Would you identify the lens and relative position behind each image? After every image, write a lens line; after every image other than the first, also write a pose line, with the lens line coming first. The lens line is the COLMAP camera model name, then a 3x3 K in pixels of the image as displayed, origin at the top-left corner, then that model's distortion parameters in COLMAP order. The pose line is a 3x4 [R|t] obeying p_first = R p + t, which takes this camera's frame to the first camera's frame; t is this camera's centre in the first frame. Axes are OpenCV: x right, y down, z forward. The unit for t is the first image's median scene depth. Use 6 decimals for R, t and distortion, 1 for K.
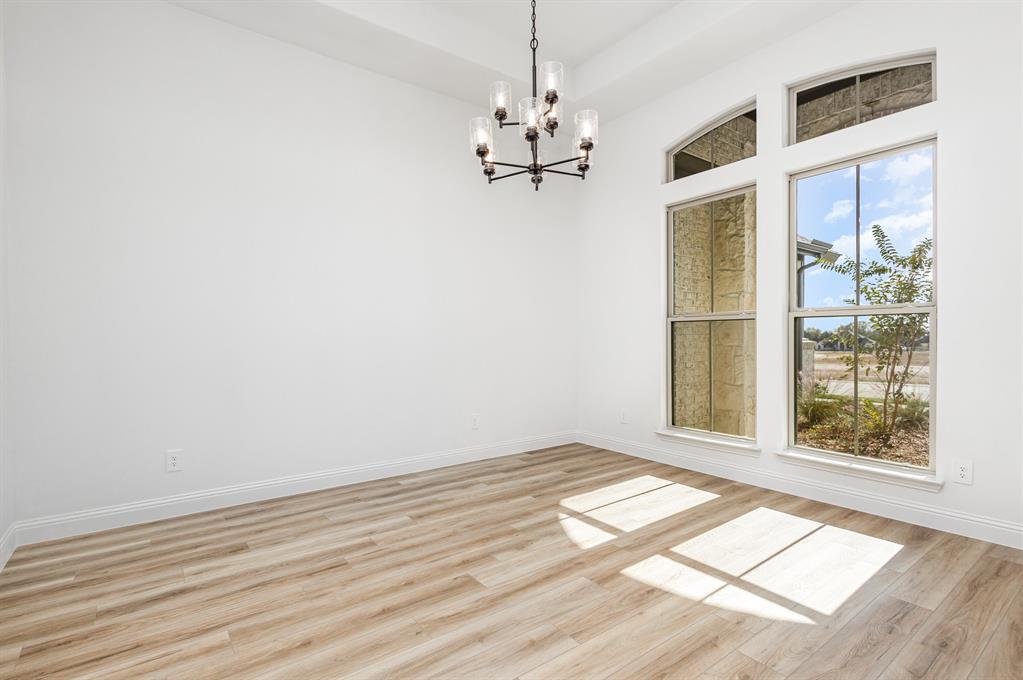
lens RADIAL K [[479.2, 0, 502.3], [0, 479.2, 336.7], [0, 0, 1]] dist [0.007278, -0.000829]
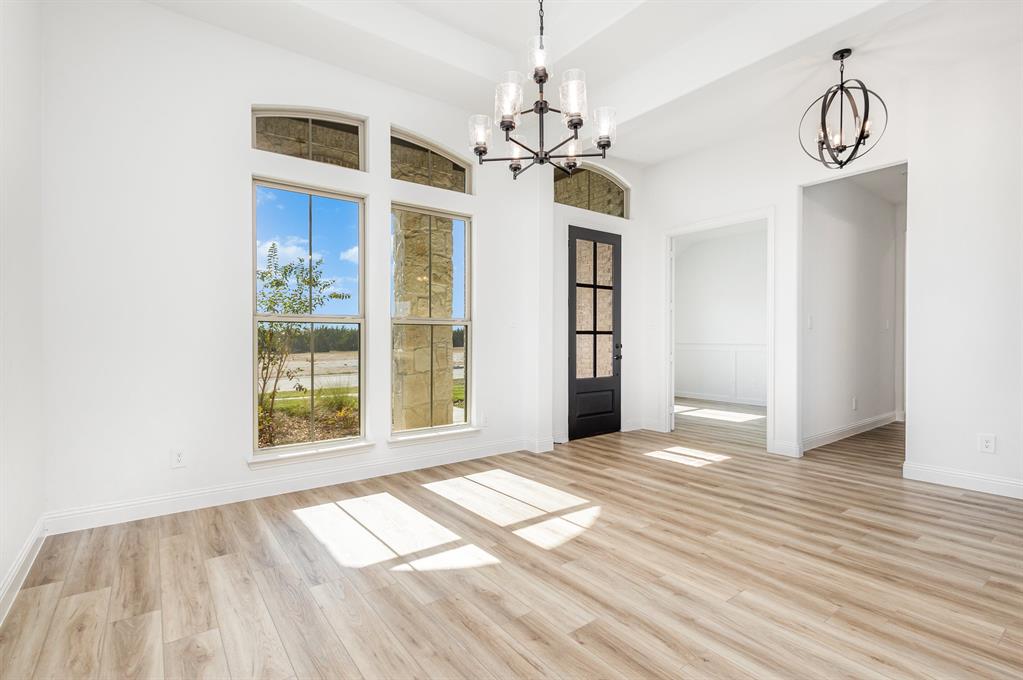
lens RADIAL K [[479.2, 0, 506.1], [0, 479.2, 337.7], [0, 0, 1]] dist [0.007278, -0.000829]
pose [[-0.004059, 0.006016, 0.999974, -0.679093], [0.001633, 0.999981, -0.006009, 0.002616], [-0.999990, 0.001609, -0.004069, 0.855484]]
